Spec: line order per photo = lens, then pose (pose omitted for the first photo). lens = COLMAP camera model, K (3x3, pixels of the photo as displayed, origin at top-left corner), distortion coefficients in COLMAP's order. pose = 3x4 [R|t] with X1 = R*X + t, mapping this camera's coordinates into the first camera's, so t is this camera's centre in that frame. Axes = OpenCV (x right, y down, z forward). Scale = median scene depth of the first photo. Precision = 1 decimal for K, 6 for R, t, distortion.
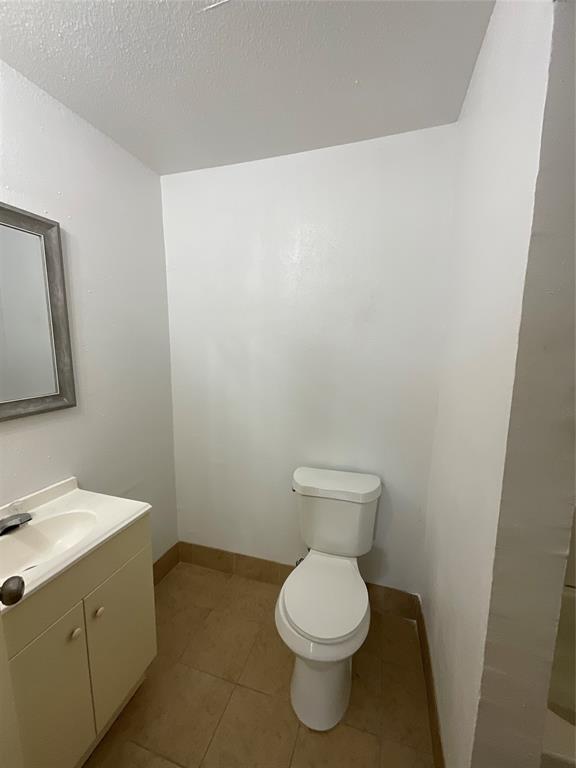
lens RADIAL K [[310.6, 0, 290.5], [0, 310.6, 384.4], [0, 0, 1]] dist [0.000445, 0.000057]
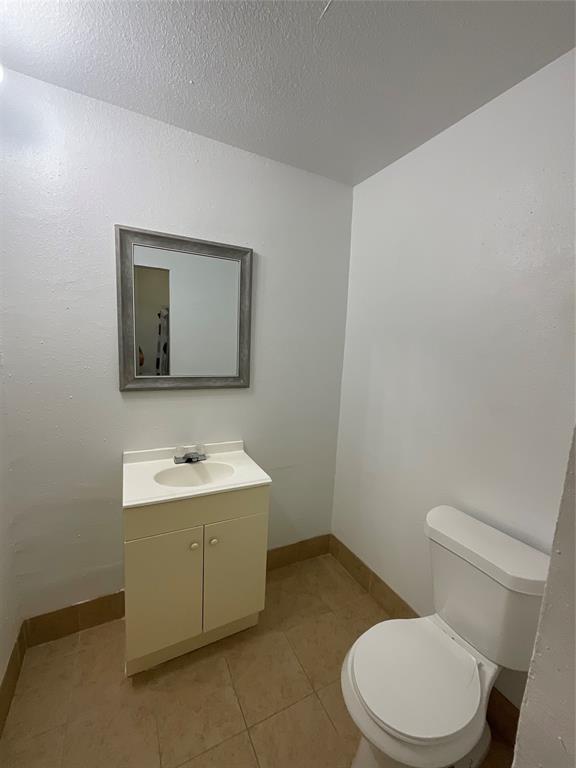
lens RADIAL K [[310.6, 0, 287.5], [0, 310.6, 385.8], [0, 0, 1]] dist [0.000445, 0.000057]
pose [[0.705979, 0.123516, -0.697379, 0.351727], [-0.140699, 0.989508, 0.032822, -0.003642], [0.694117, 0.074949, 0.715950, 0.187249]]
